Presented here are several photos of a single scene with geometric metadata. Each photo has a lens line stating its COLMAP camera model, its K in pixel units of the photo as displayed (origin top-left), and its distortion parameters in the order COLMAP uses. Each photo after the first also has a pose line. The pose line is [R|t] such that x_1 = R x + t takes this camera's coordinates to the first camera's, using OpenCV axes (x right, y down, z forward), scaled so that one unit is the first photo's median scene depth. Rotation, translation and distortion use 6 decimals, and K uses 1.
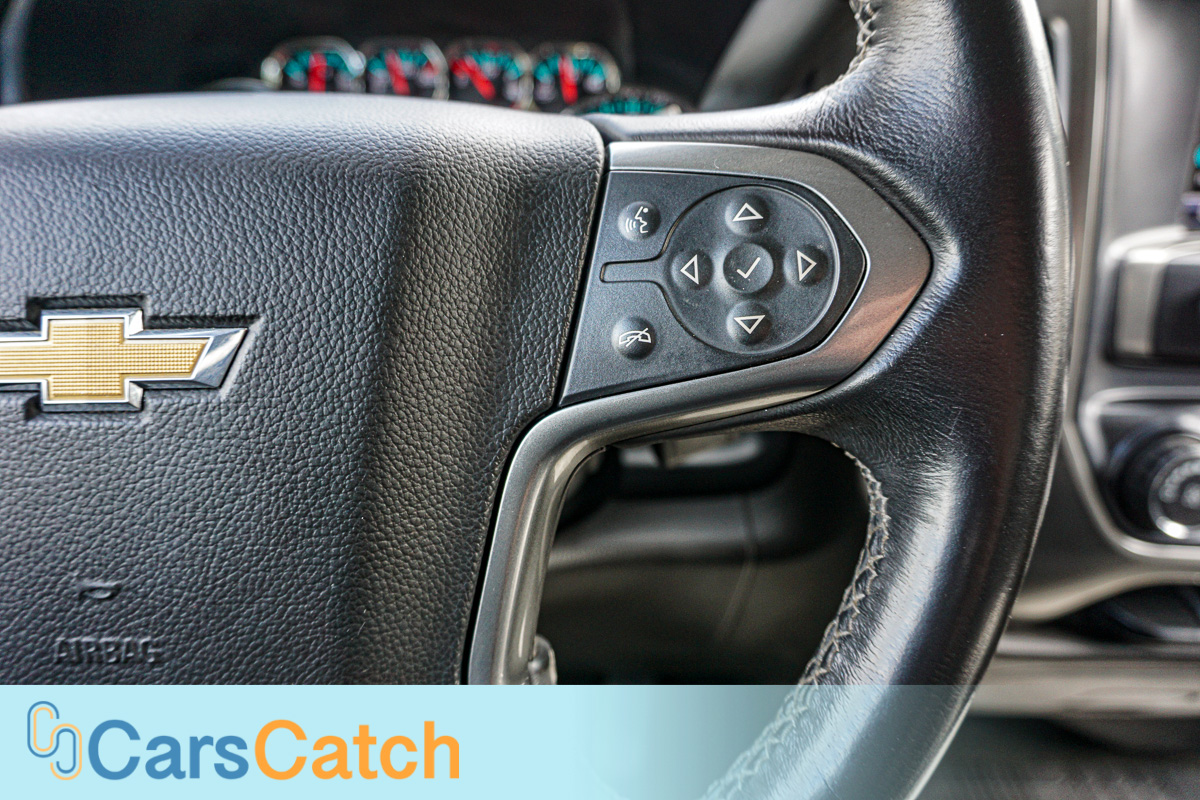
lens RADIAL K [[853.4, 0, 600.0], [0, 853.4, 400.0], [0, 0, 1]] dist [-0.051696, 0.044149]
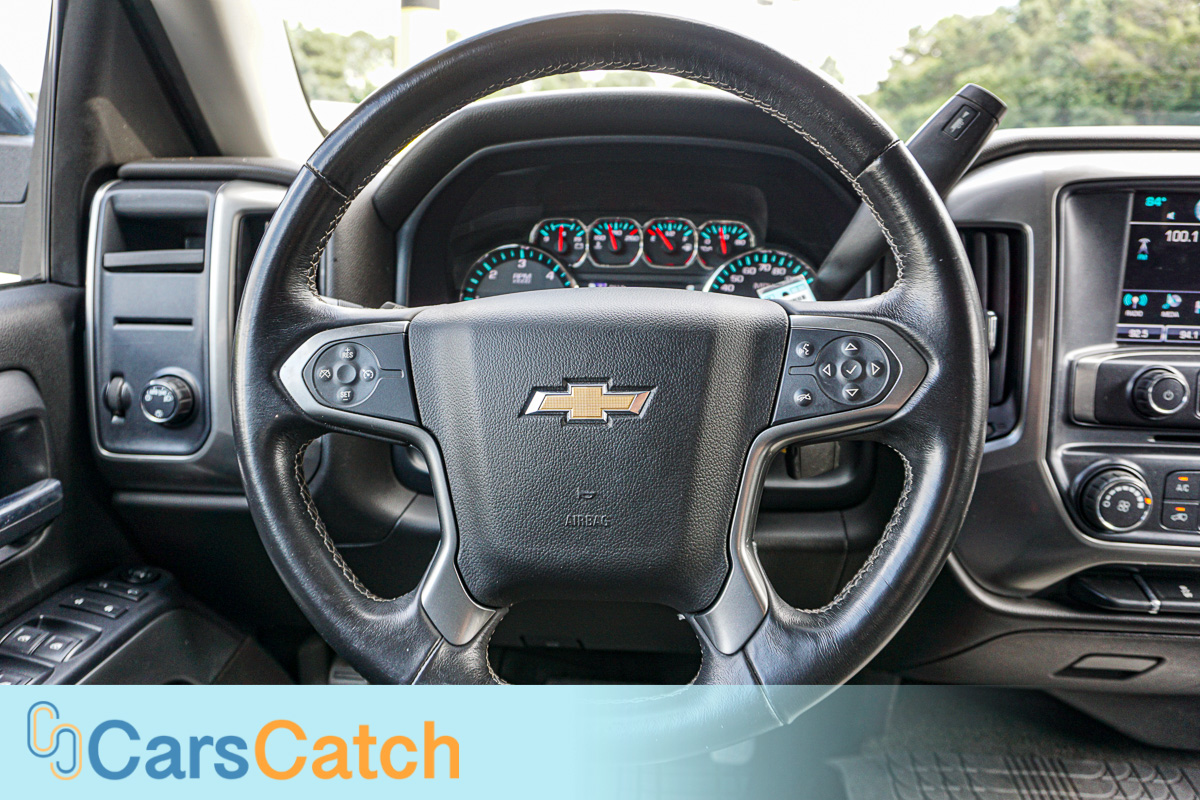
lens RADIAL K [[853.4, 0, 600.0], [0, 853.4, 400.0], [0, 0, 1]] dist [-0.051696, 0.044149]
pose [[0.995556, 0.013358, -0.093223, -0.319458], [-0.022498, 0.994962, -0.097691, 0.188480], [0.091449, 0.099354, 0.990841, -1.491542]]
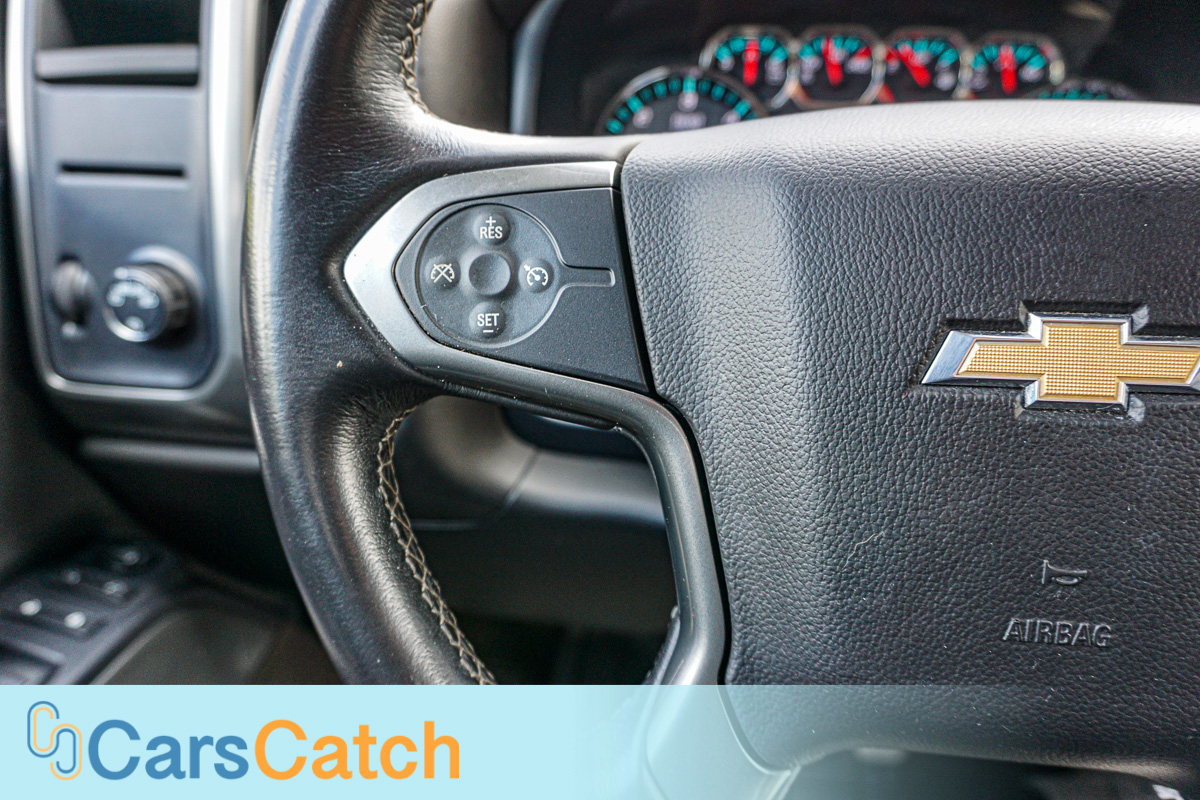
lens RADIAL K [[853.4, 0, 600.0], [0, 853.4, 400.0], [0, 0, 1]] dist [-0.051696, 0.044149]
pose [[0.990836, 0.055478, -0.123154, -1.041904], [-0.051857, 0.998128, 0.032418, -0.002897], [0.124722, -0.025734, 0.991858, -0.129634]]
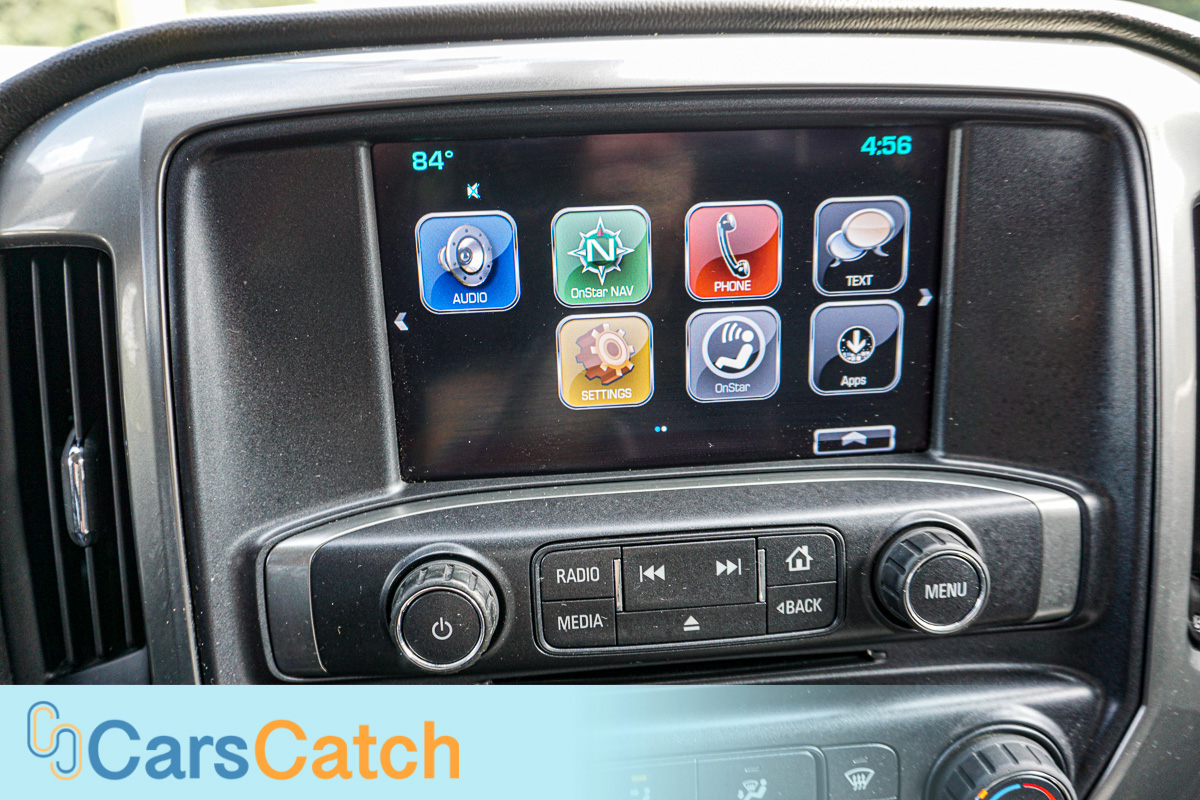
lens RADIAL K [[853.4, 0, 600.0], [0, 853.4, 400.0], [0, 0, 1]] dist [-0.051696, 0.044149]
pose [[0.996778, -0.070439, 0.038361, 1.811279], [0.071647, 0.996946, -0.031071, -0.513107], [-0.036055, 0.033719, 0.998781, 0.542485]]
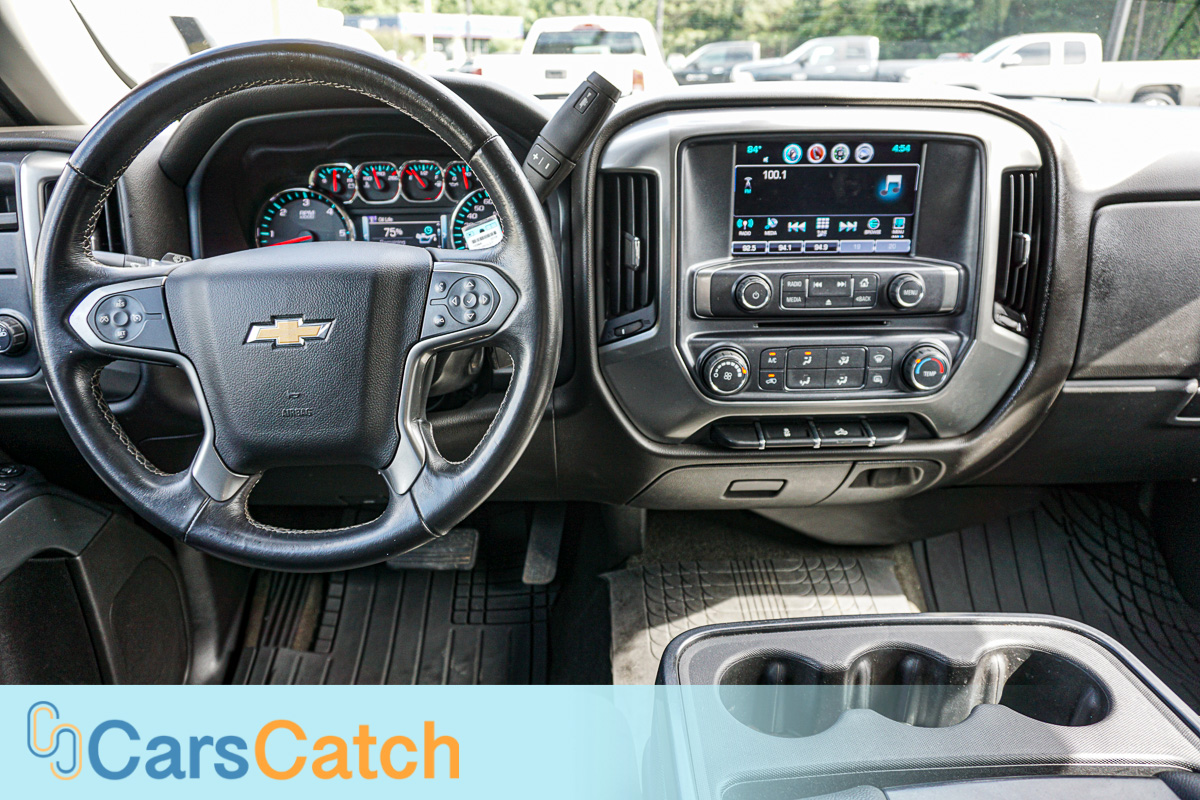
lens RADIAL K [[810.9, 0, 600.0], [0, 810.9, 400.0], [0, 0, 1]] dist [-0.034482, 0.029641]
pose [[0.999455, -0.033023, 0.000047, 0.717093], [0.032968, 0.997877, 0.056157, 0.091917], [-0.001901, -0.056125, 0.998422, -2.457710]]
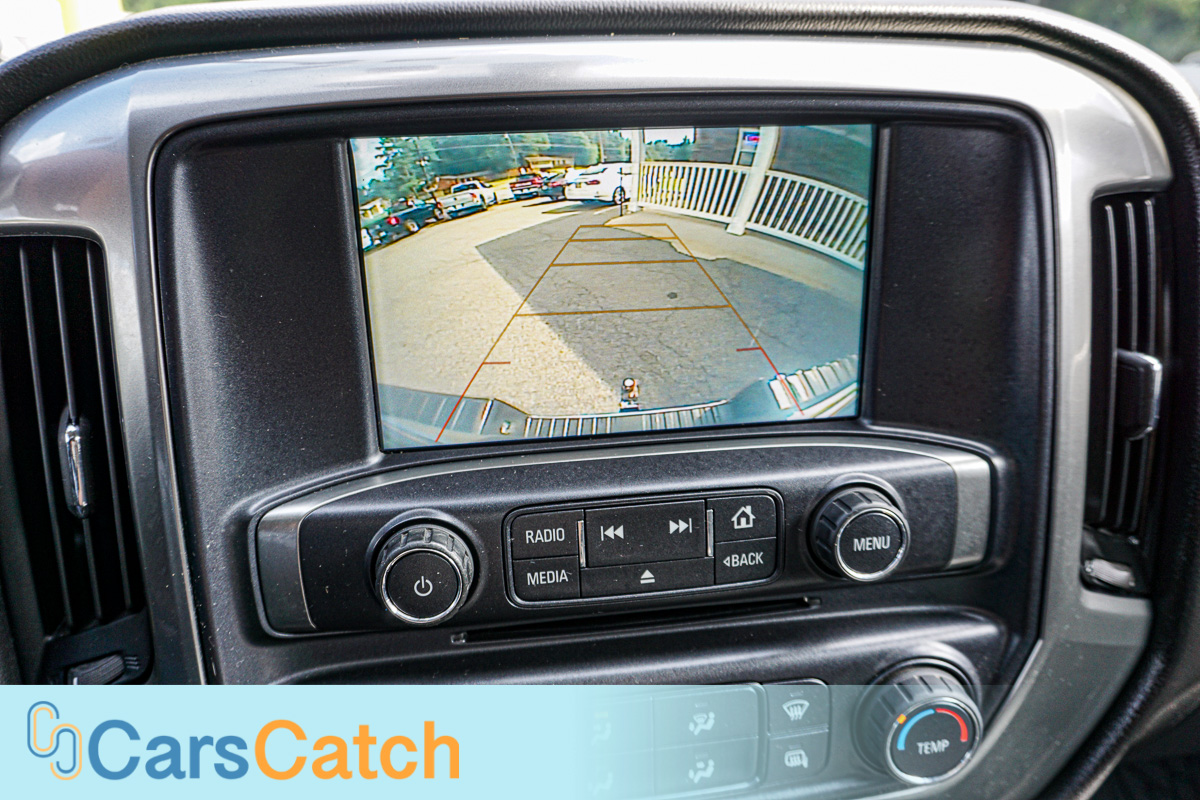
lens RADIAL K [[853.4, 0, 600.0], [0, 853.4, 400.0], [0, 0, 1]] dist [-0.051696, 0.044149]
pose [[0.992270, -0.081710, 0.093399, 1.781599], [0.079733, 0.996510, 0.024706, -0.549873], [-0.095092, -0.017068, 0.995322, 0.398052]]
